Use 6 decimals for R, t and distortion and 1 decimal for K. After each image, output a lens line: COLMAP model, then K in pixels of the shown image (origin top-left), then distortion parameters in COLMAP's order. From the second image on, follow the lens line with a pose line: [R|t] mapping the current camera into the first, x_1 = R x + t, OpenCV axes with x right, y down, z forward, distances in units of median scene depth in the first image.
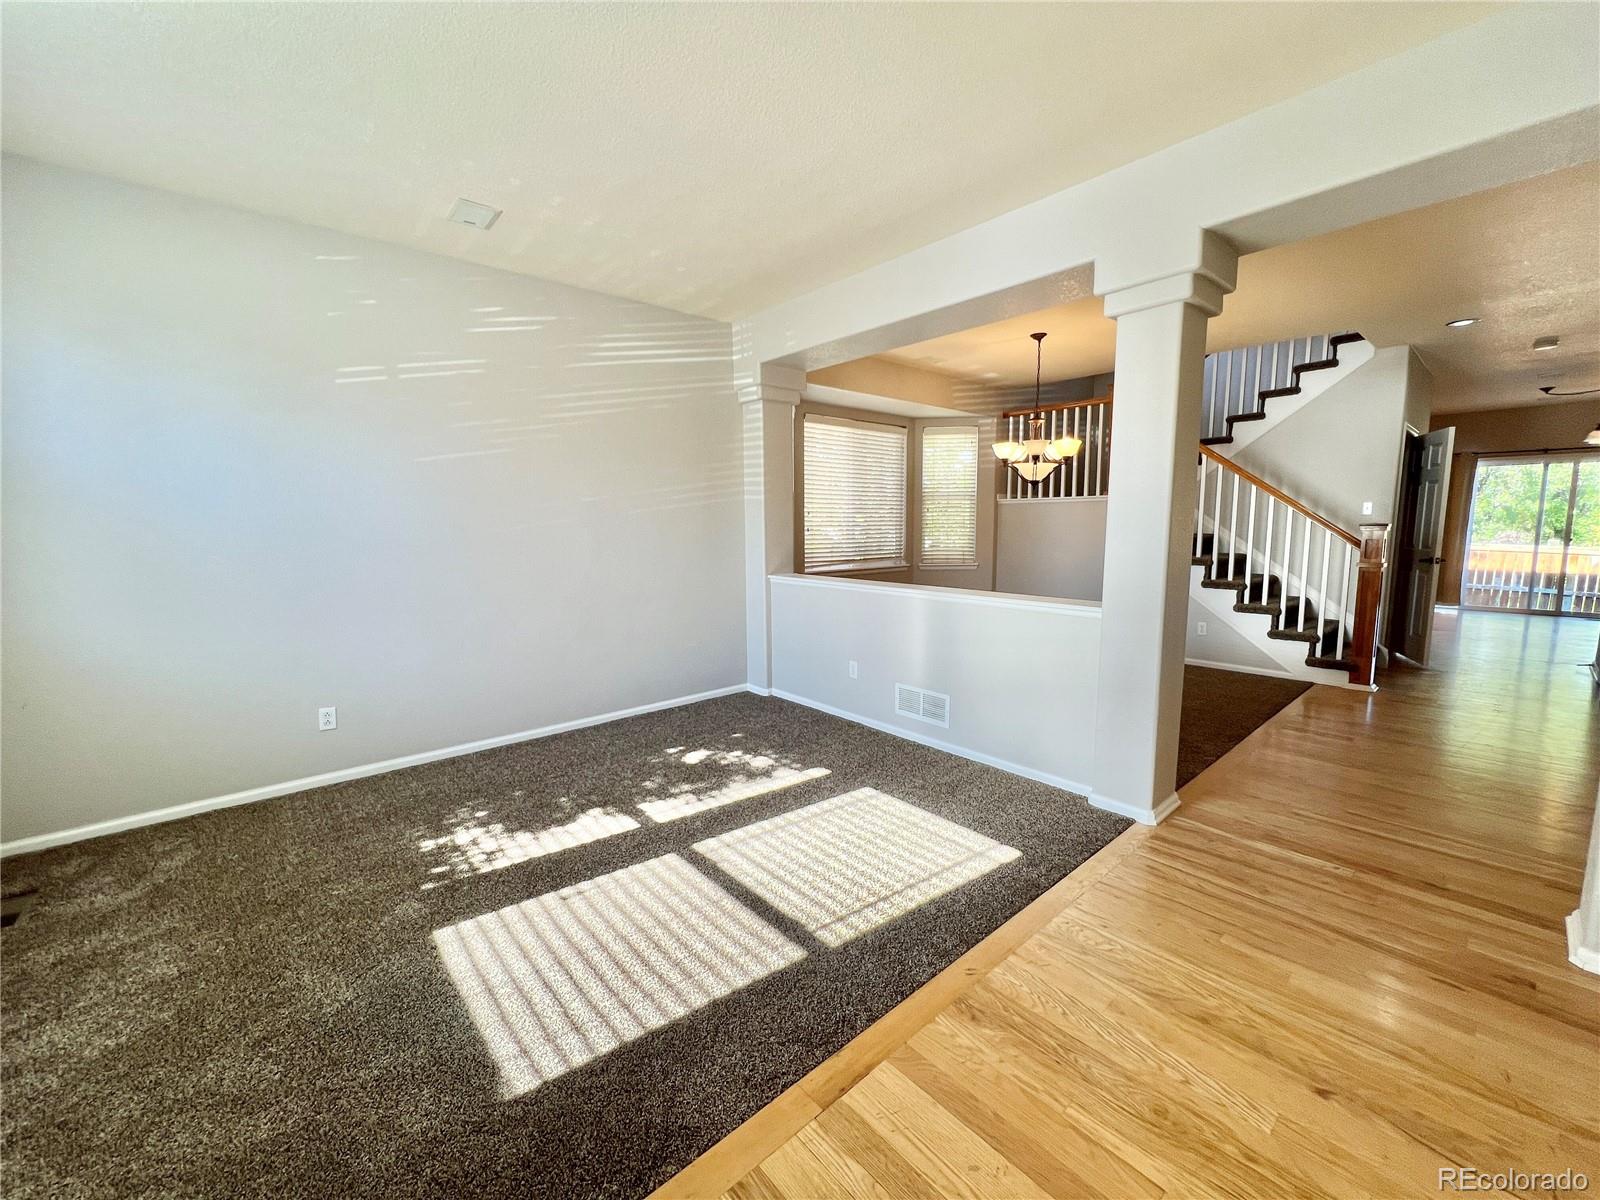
lens RADIAL K [[636.5, 0, 802.4], [0, 636.5, 598.0], [0, 0, 1]] dist [-0.003250, 0.000868]
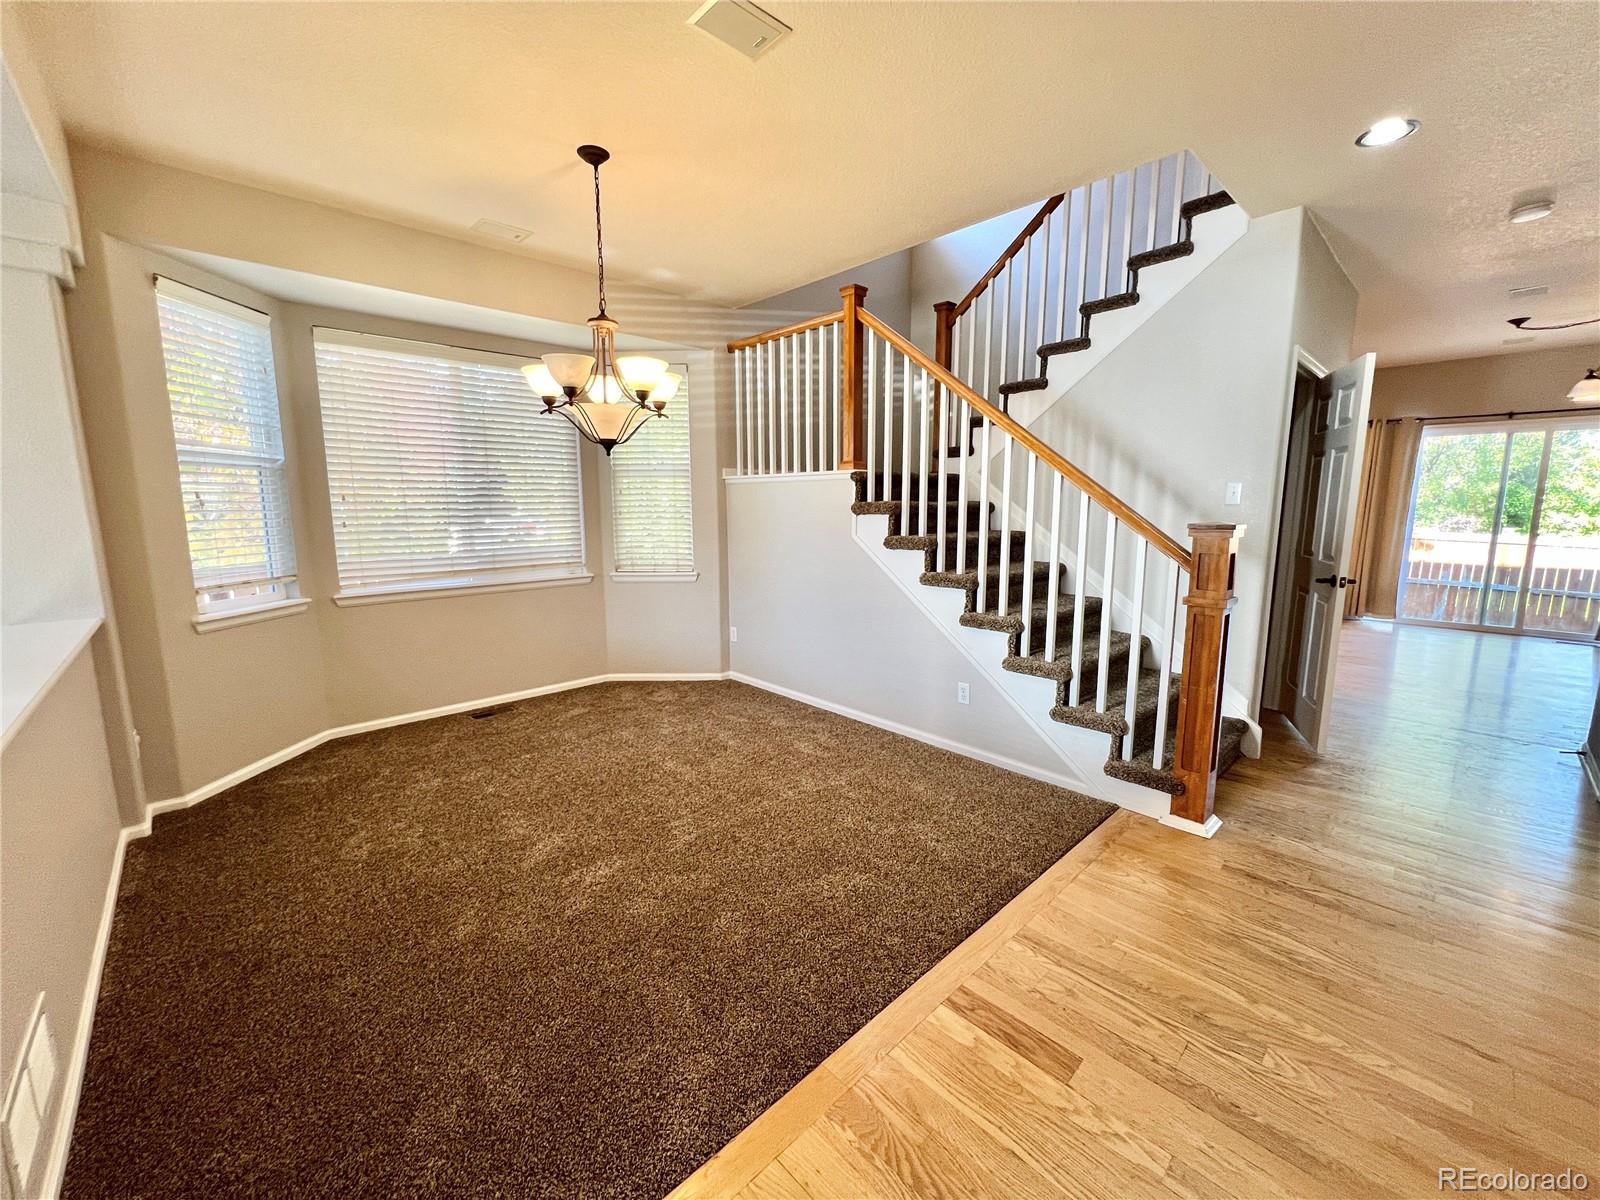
lens RADIAL K [[636.5, 0, 801.8], [0, 636.5, 596.7], [0, 0, 1]] dist [-0.003250, 0.000868]
pose [[0.999281, -0.002014, 0.037856, 0.333332], [0.000828, 0.999509, 0.031317, -0.045379], [-0.037900, -0.031263, 0.998792, 0.300637]]
